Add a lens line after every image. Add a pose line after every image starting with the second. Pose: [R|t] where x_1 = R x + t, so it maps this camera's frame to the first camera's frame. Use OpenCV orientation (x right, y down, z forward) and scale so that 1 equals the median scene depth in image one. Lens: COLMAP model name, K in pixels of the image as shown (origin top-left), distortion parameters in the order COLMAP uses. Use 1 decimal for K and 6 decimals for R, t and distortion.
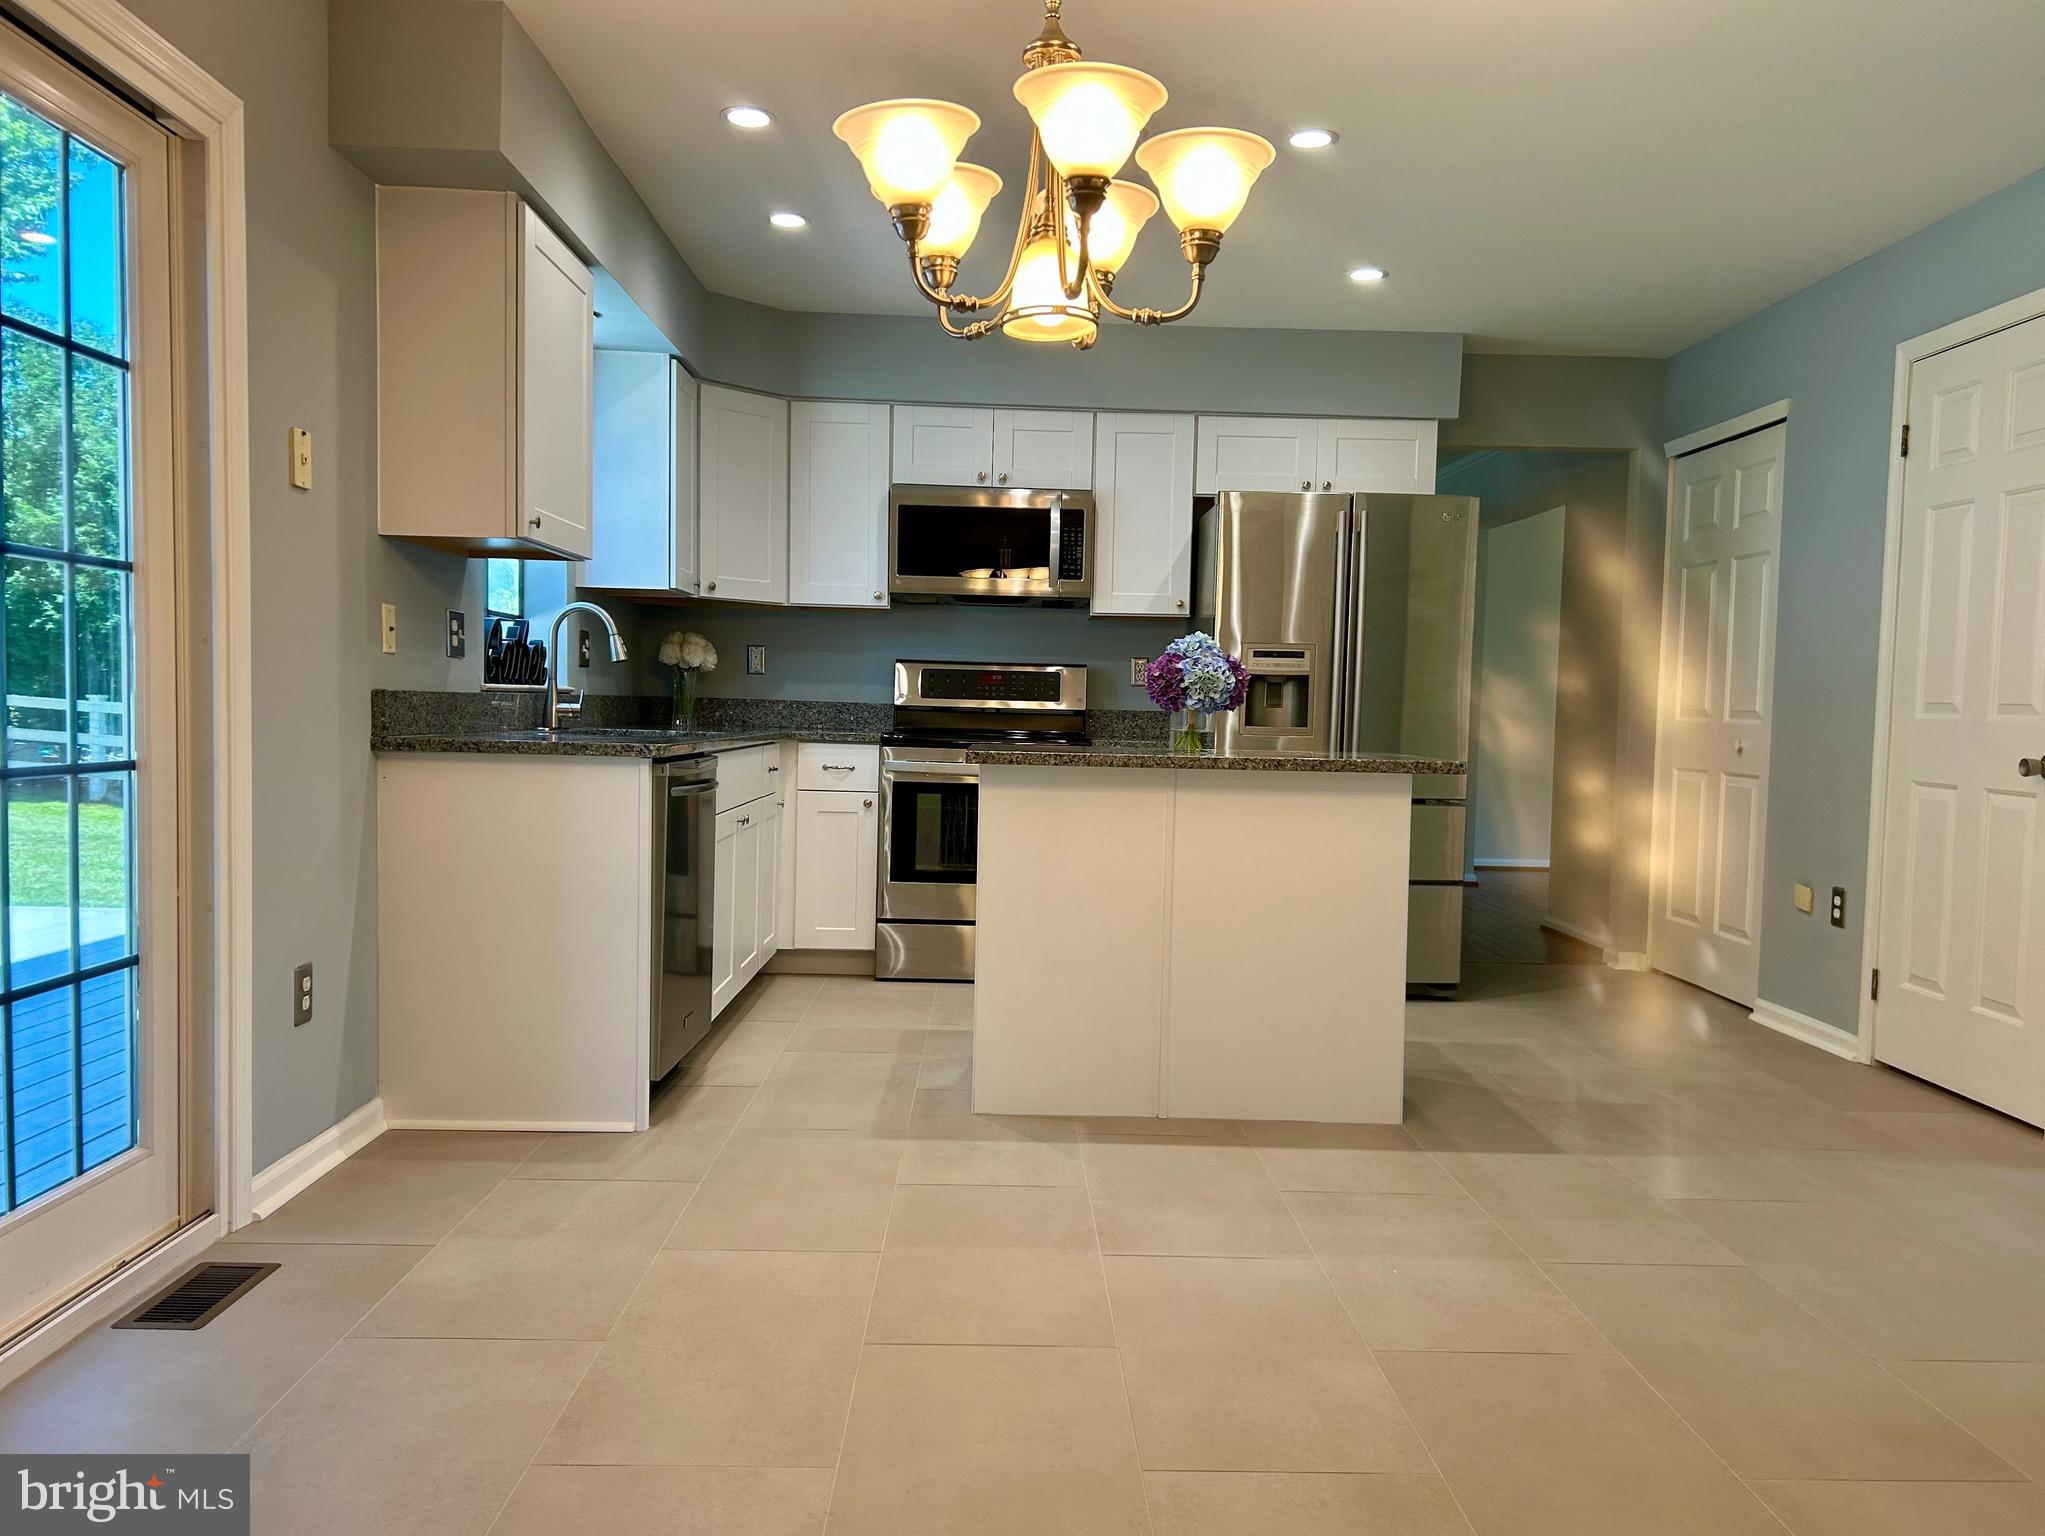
lens RADIAL K [[1572.6, 0, 1034.3], [0, 1572.6, 792.5], [0, 0, 1]] dist [0.125742, -0.133631]
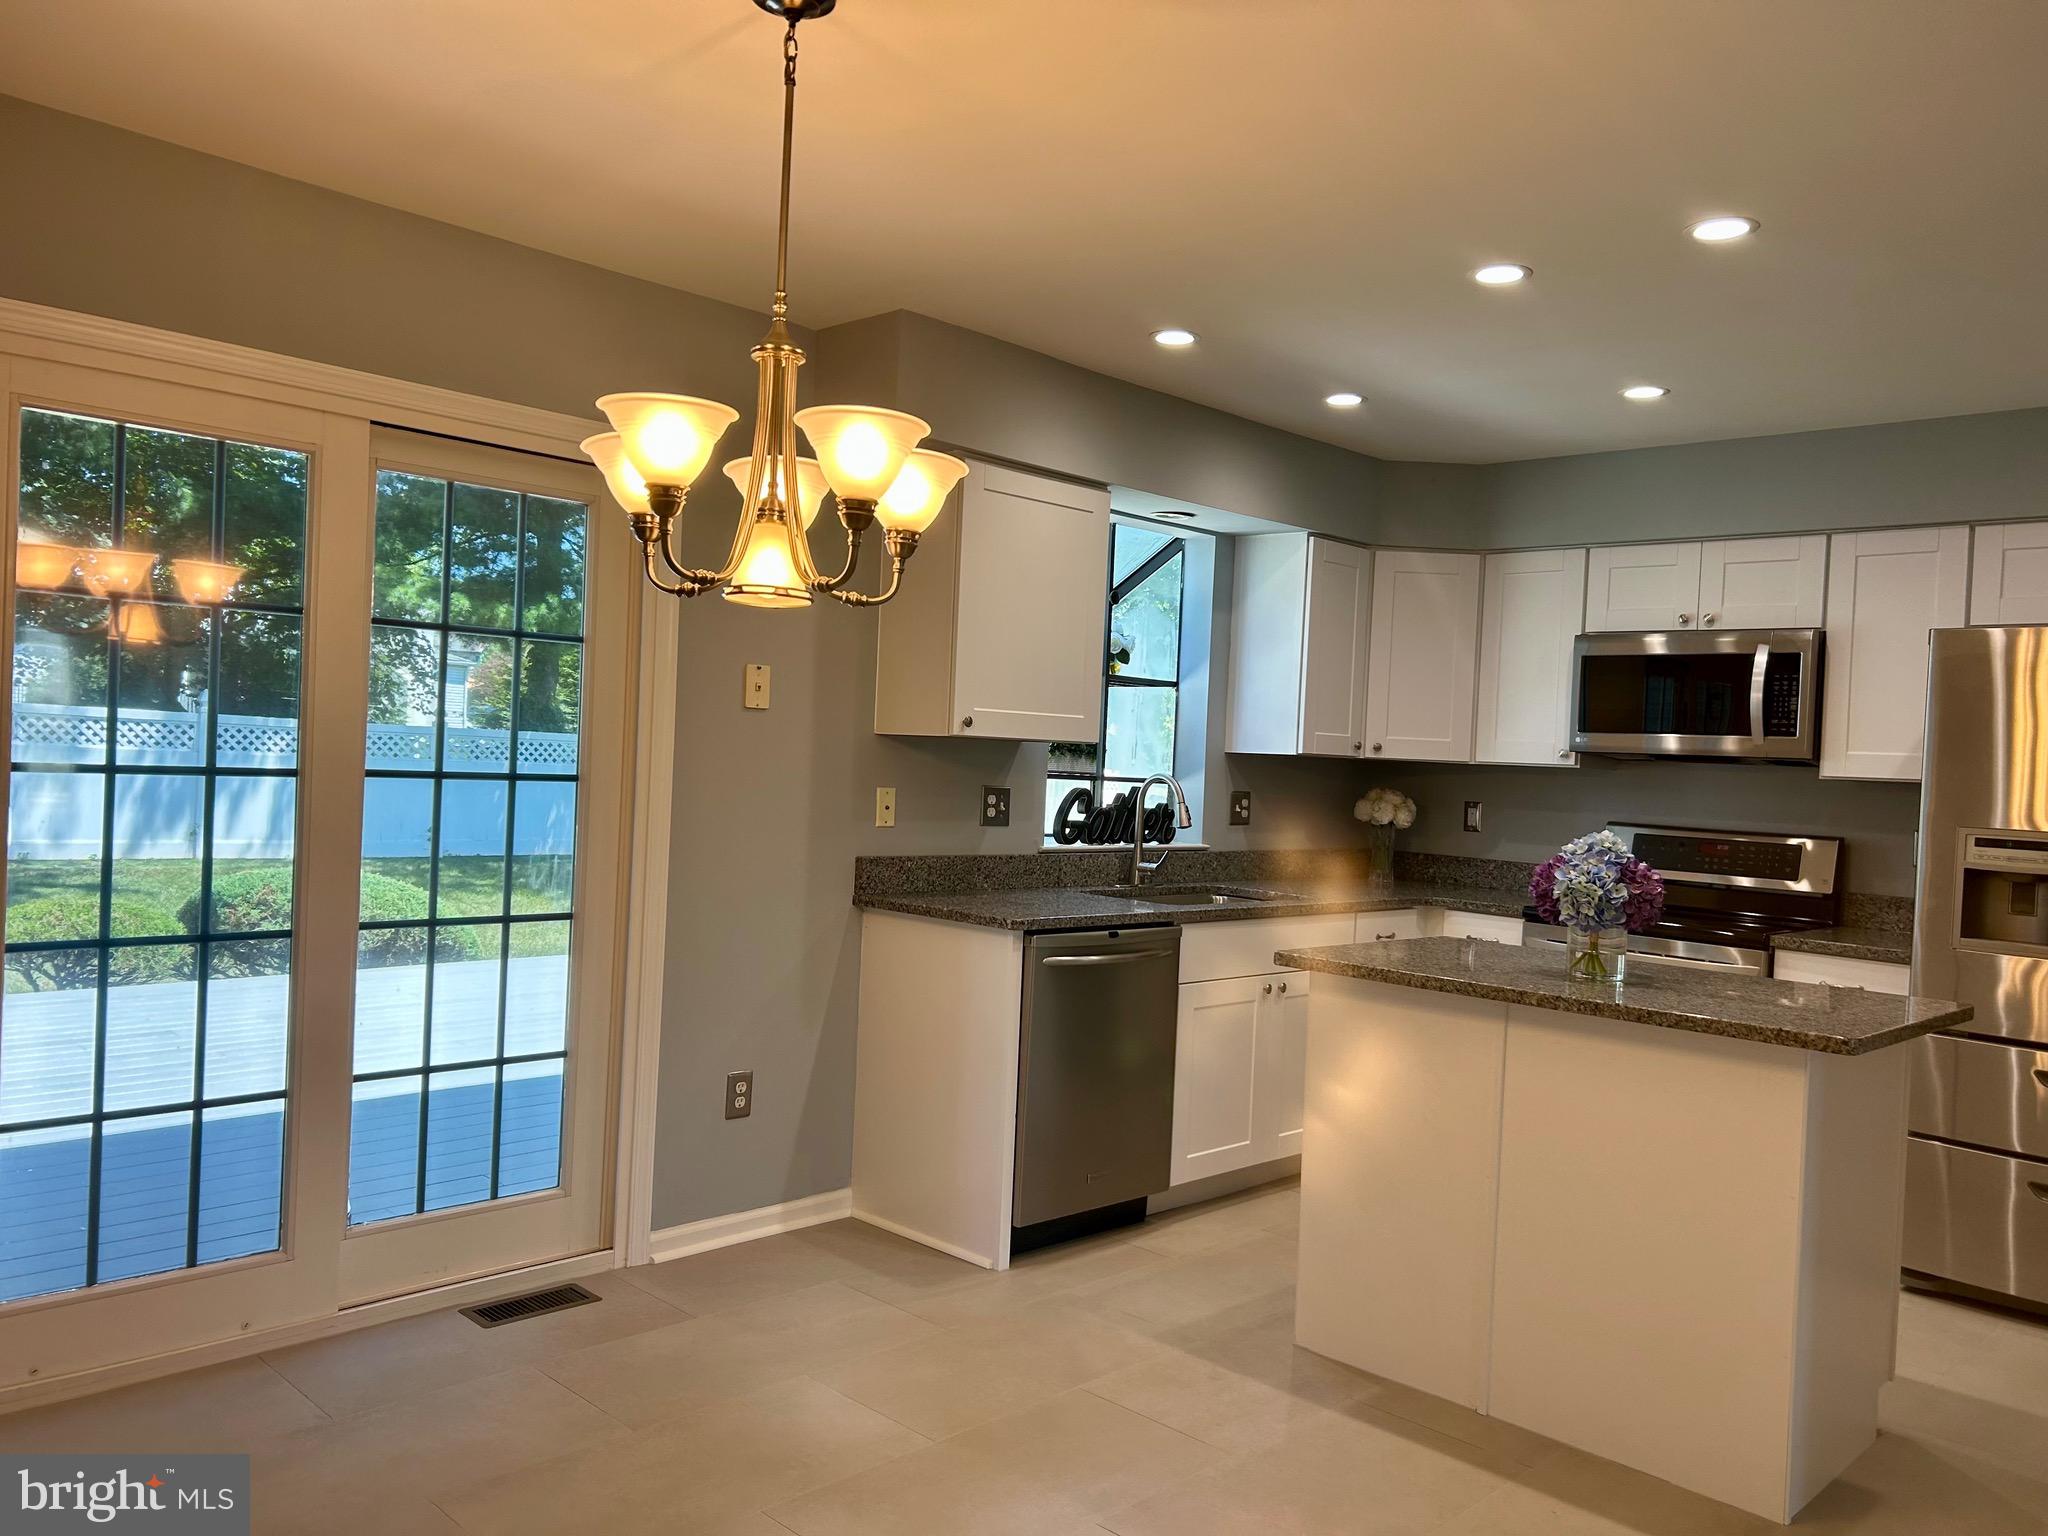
lens RADIAL K [[1546.1, 0, 1022.9], [0, 1546.1, 775.9], [0, 0, 1]] dist [0.087282, -0.119194]
pose [[0.698872, 0.018785, -0.715000, 0.342851], [-0.070163, 0.996634, -0.042396, -0.053998], [0.711797, 0.079795, 0.697838, 0.152133]]
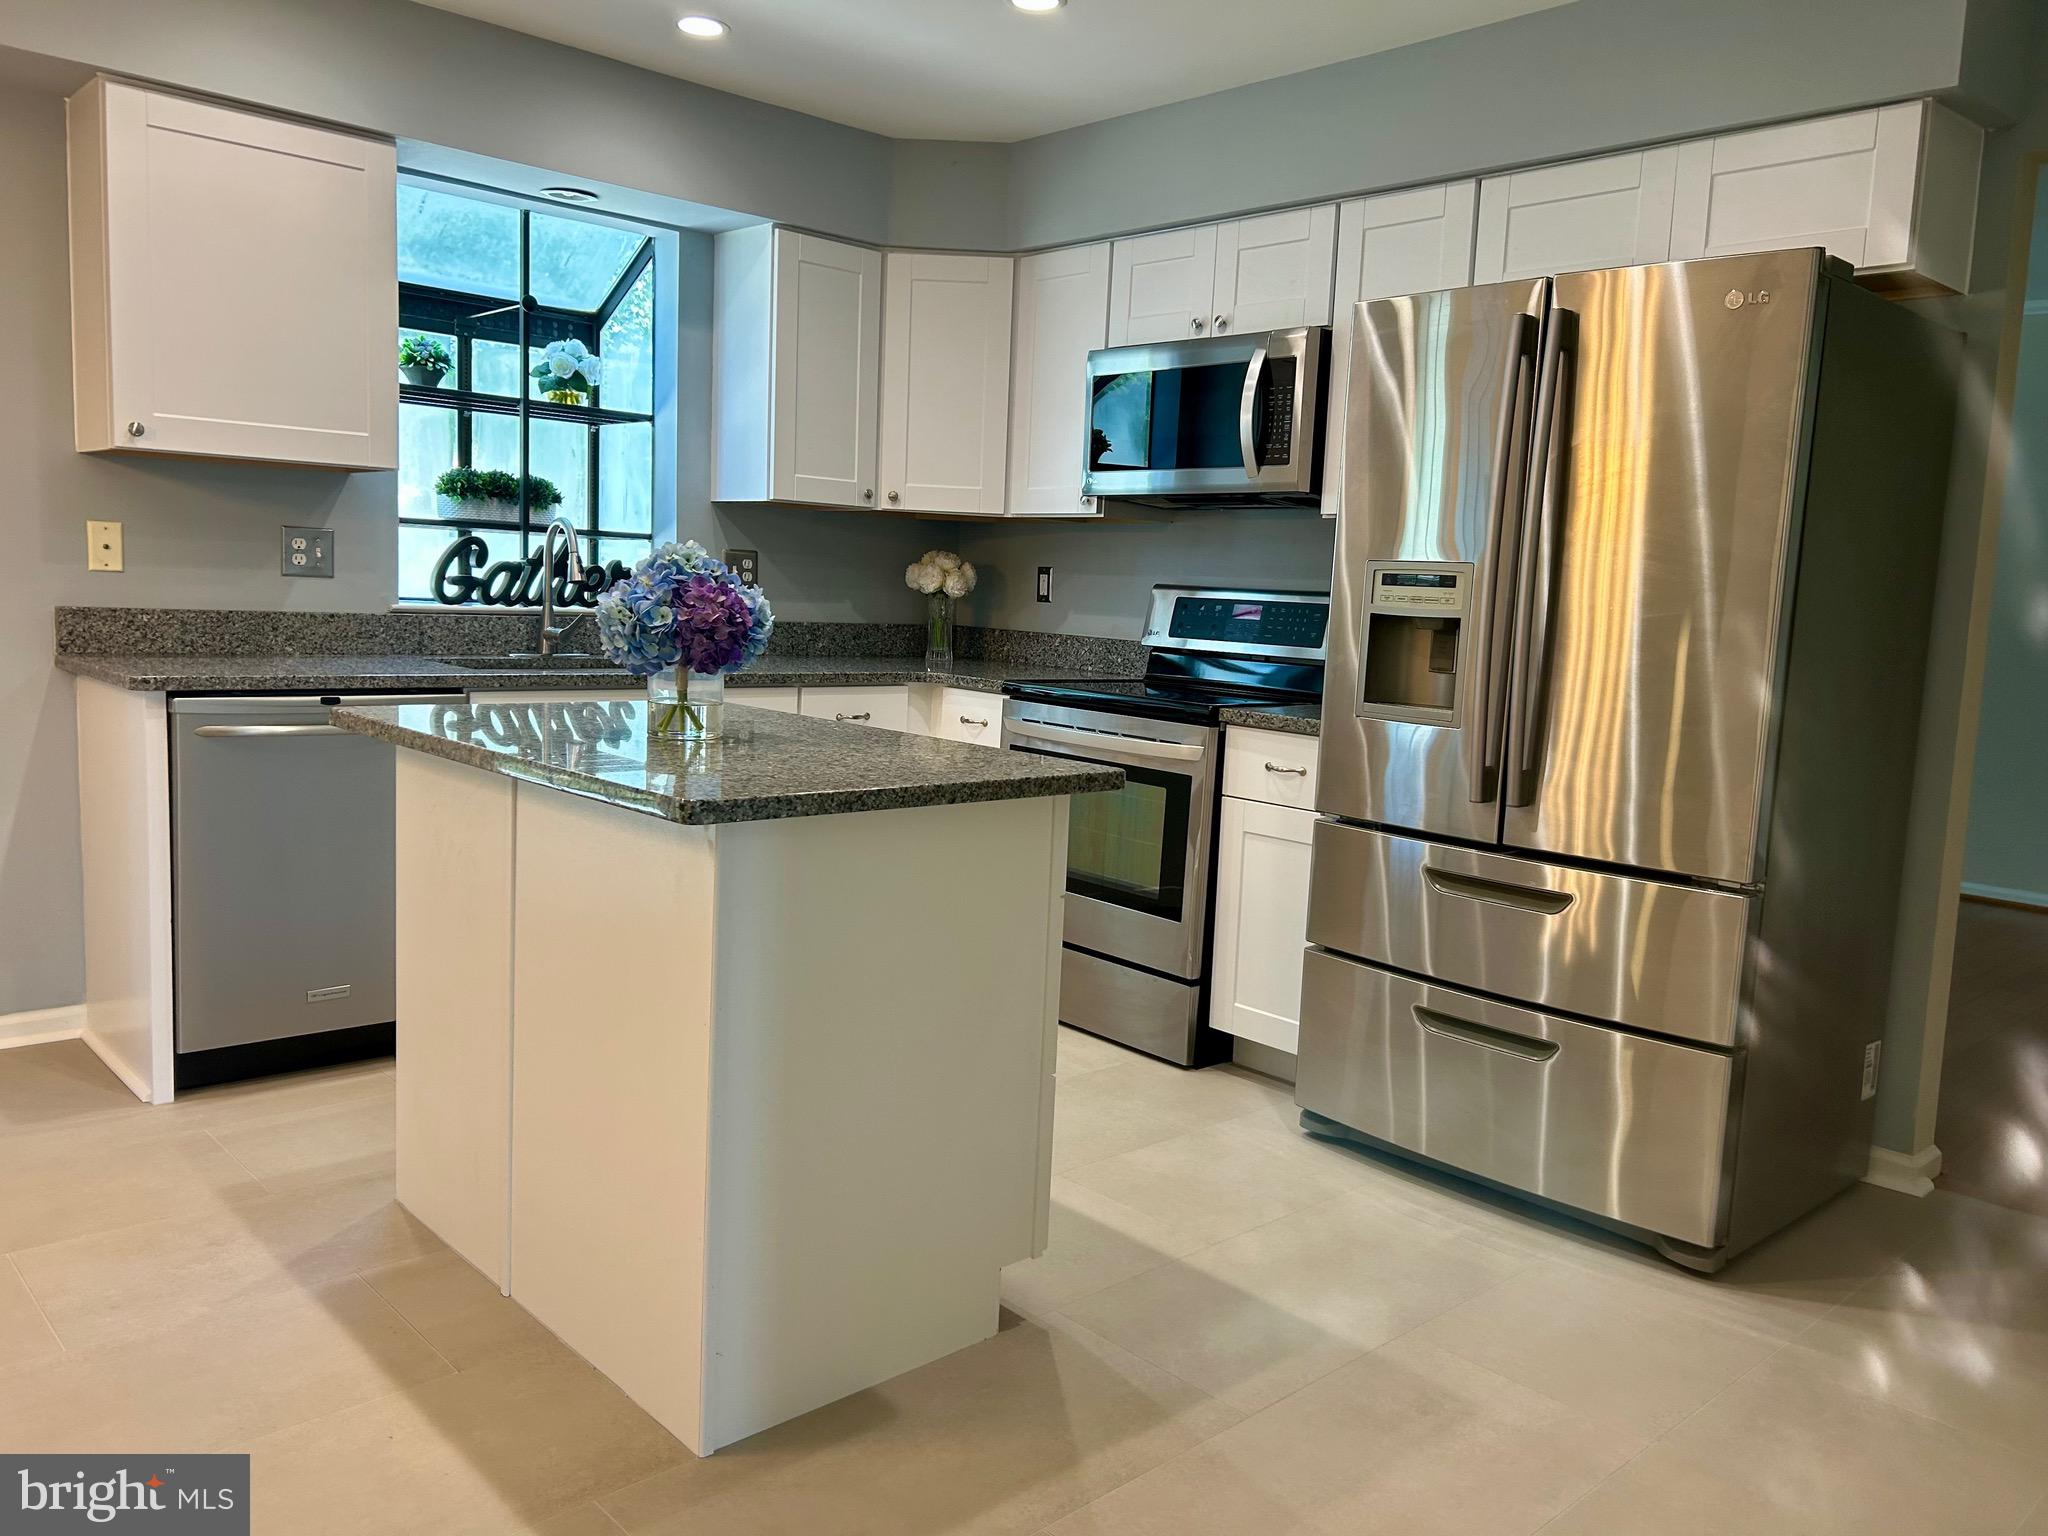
lens RADIAL K [[1537.5, 0, 1024.0], [0, 1537.5, 768.0], [0, 0, 1]] dist [0.078091, -0.070099]
pose [[0.660872, 0.097576, -0.744128, 0.466300], [-0.070341, 0.995201, 0.068028, -0.046463], [0.747195, 0.007385, 0.664564, 0.503826]]
